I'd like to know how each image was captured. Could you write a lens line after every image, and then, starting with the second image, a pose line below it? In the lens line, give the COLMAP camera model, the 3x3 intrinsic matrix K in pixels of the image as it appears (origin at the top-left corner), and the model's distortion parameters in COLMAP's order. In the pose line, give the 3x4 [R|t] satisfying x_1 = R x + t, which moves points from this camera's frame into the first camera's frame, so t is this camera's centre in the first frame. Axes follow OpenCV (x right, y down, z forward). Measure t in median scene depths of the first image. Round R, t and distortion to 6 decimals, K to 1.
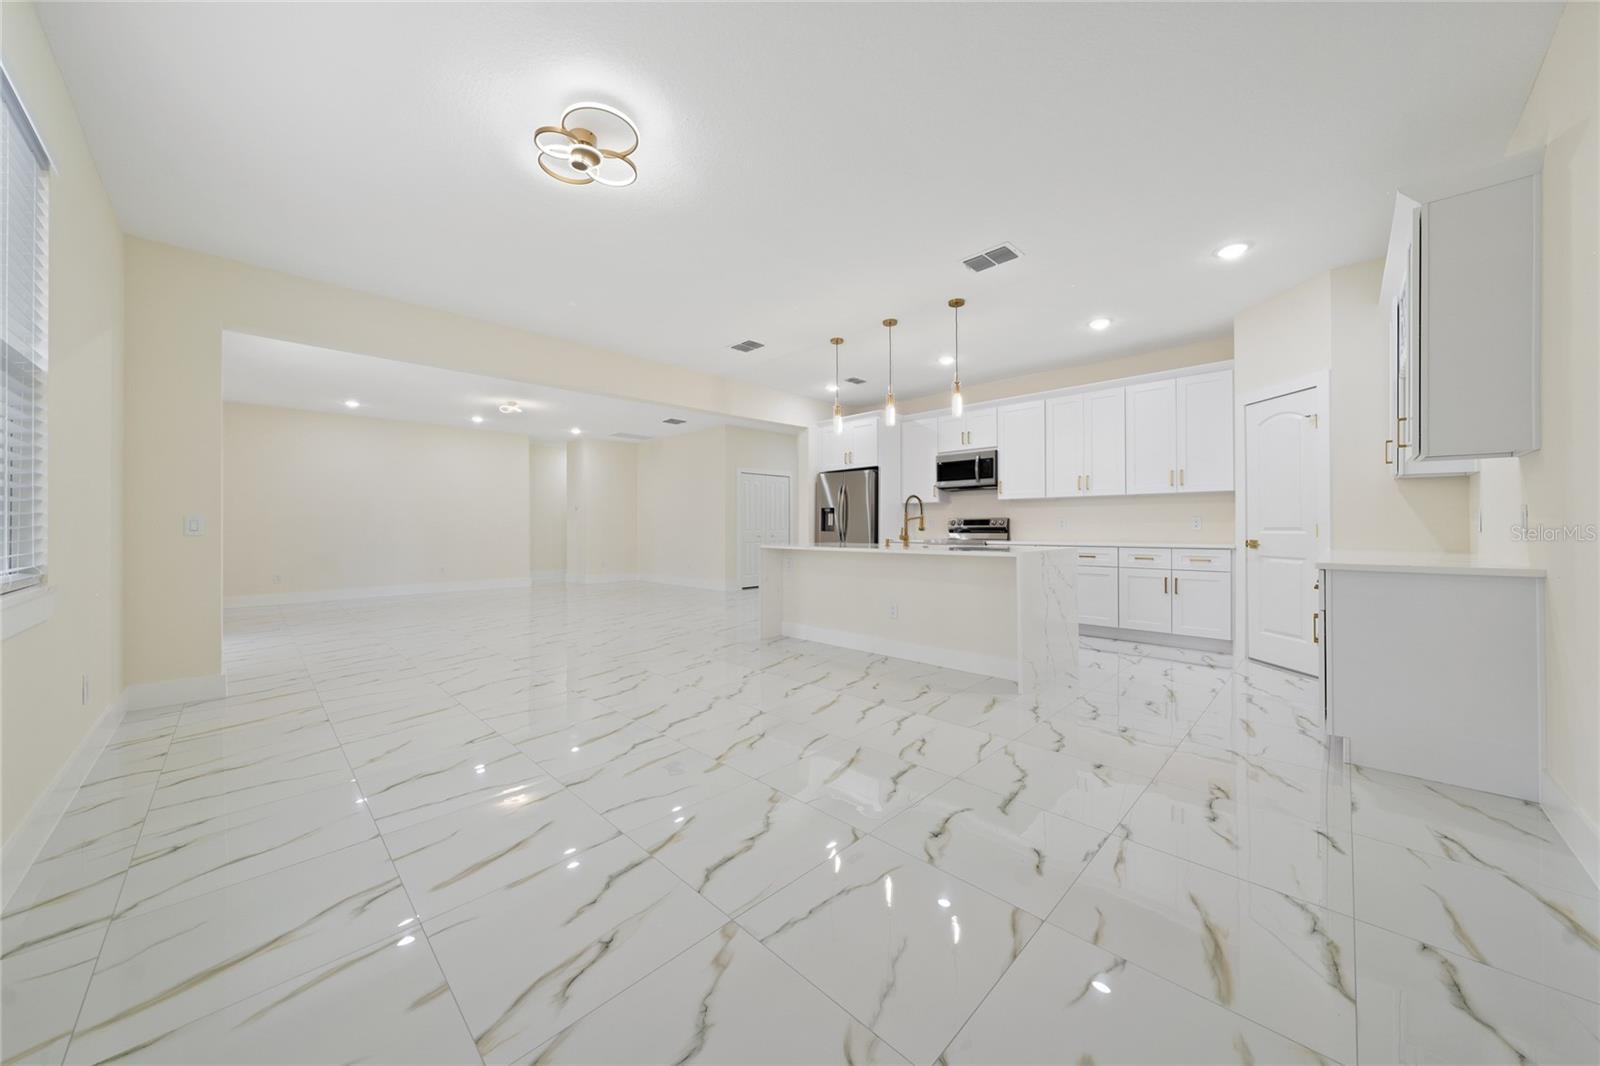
lens RADIAL K [[549.6, 0, 796.4], [0, 549.6, 526.1], [0, 0, 1]] dist [-0.002839, -0.000114]
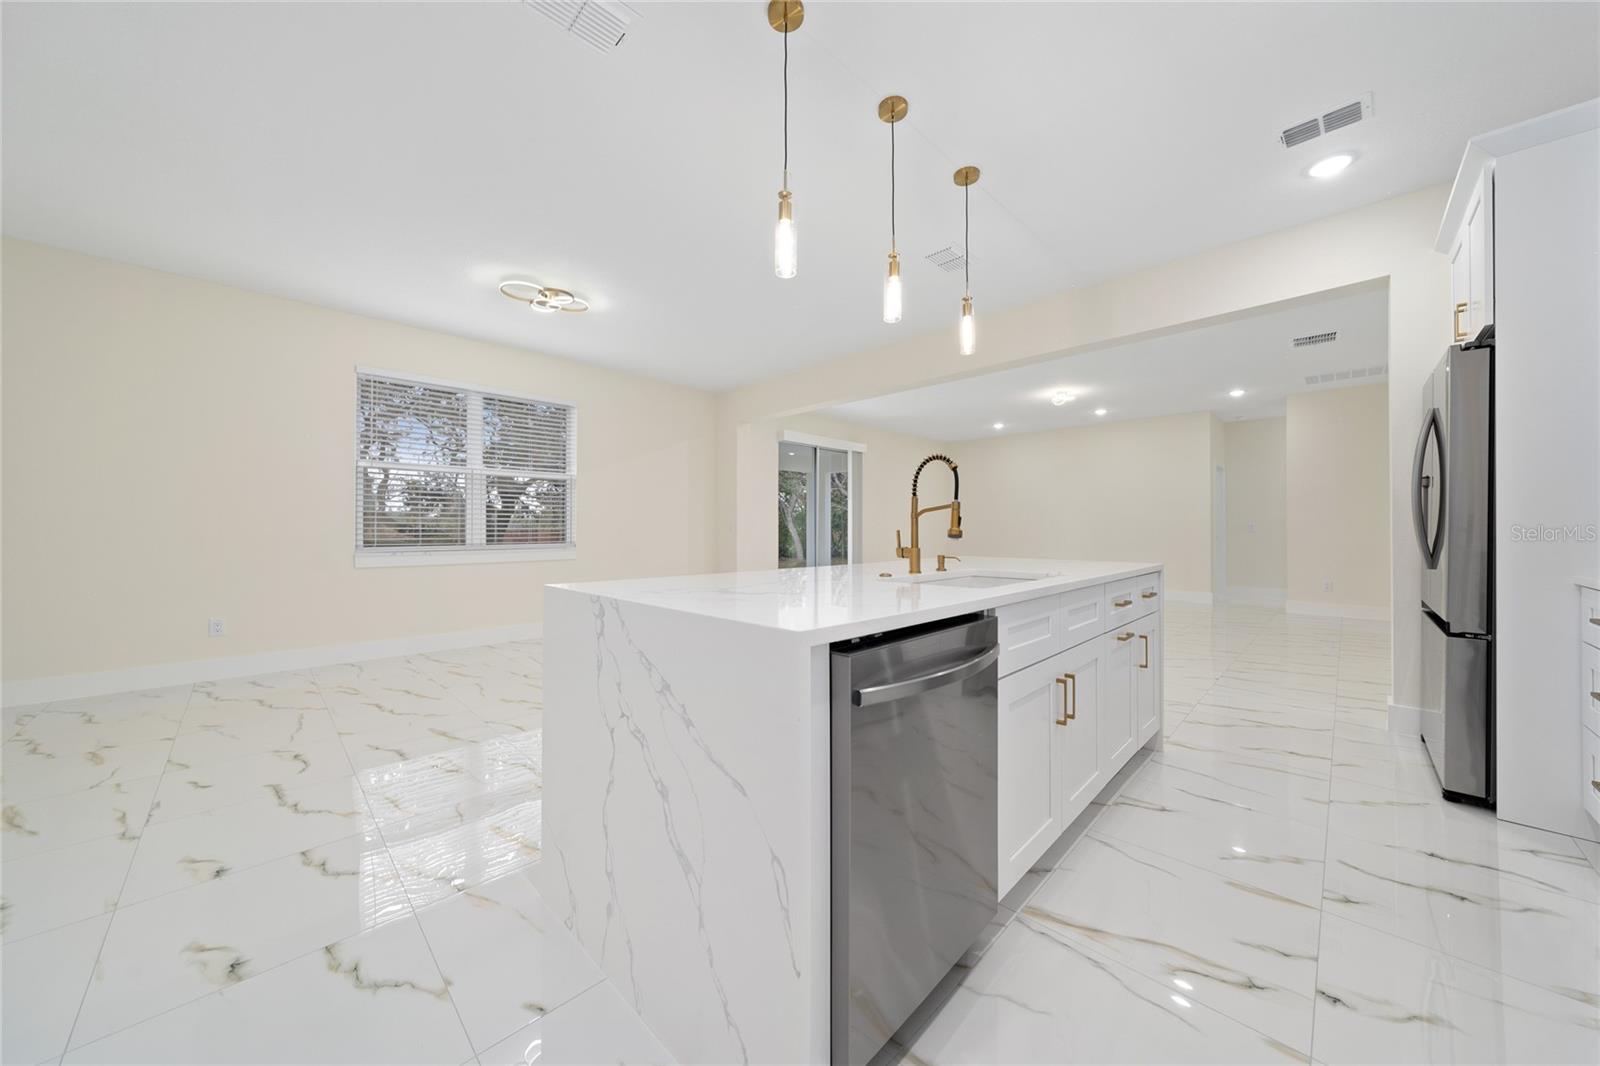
lens RADIAL K [[549.1, 0, 792.0], [0, 549.1, 535.7], [0, 0, 1]] dist [0.000776, 0.000046]
pose [[-0.008175, 0.012706, -0.999886, 0.533631], [0.002096, 0.999917, 0.012689, 0.000887], [0.999964, -0.001992, -0.008201, 0.747503]]
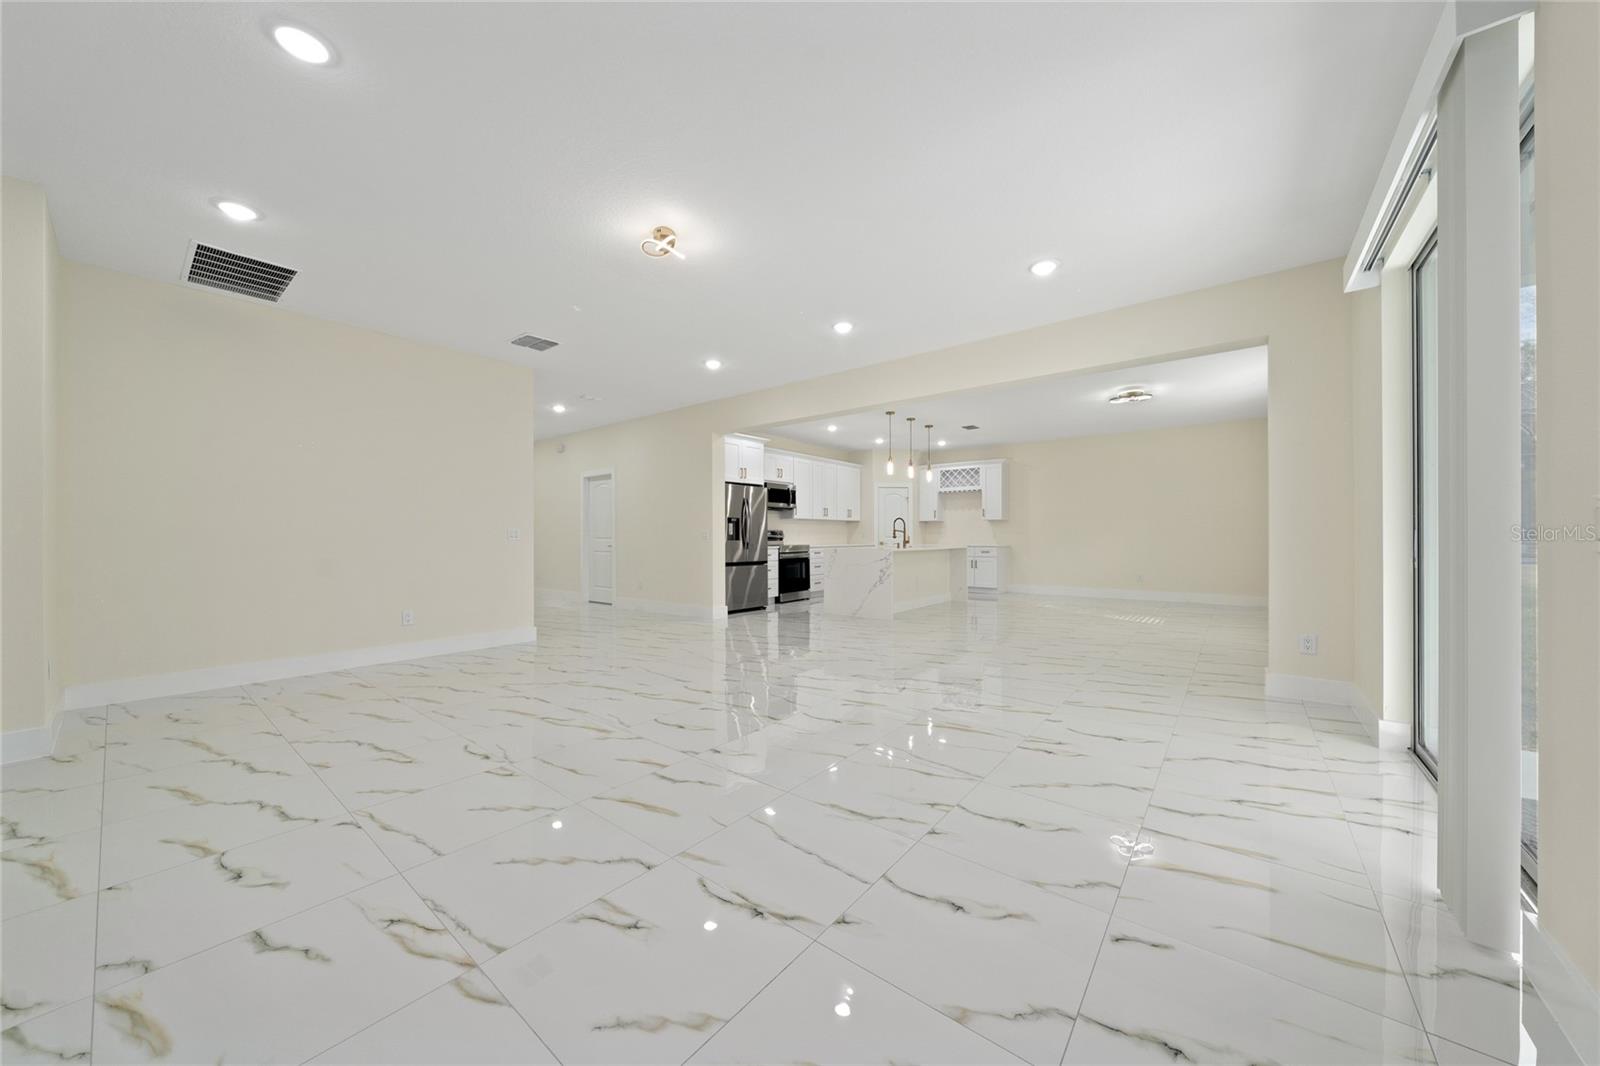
lens RADIAL K [[549.1, 0, 792.0], [0, 549.1, 535.7], [0, 0, 1]] dist [0.000776, 0.000046]
pose [[-0.096437, 0.004661, 0.995328, -1.254406], [0.000614, 0.999989, -0.004623, 0.007326], [-0.995339, 0.000165, -0.096439, 1.262893]]
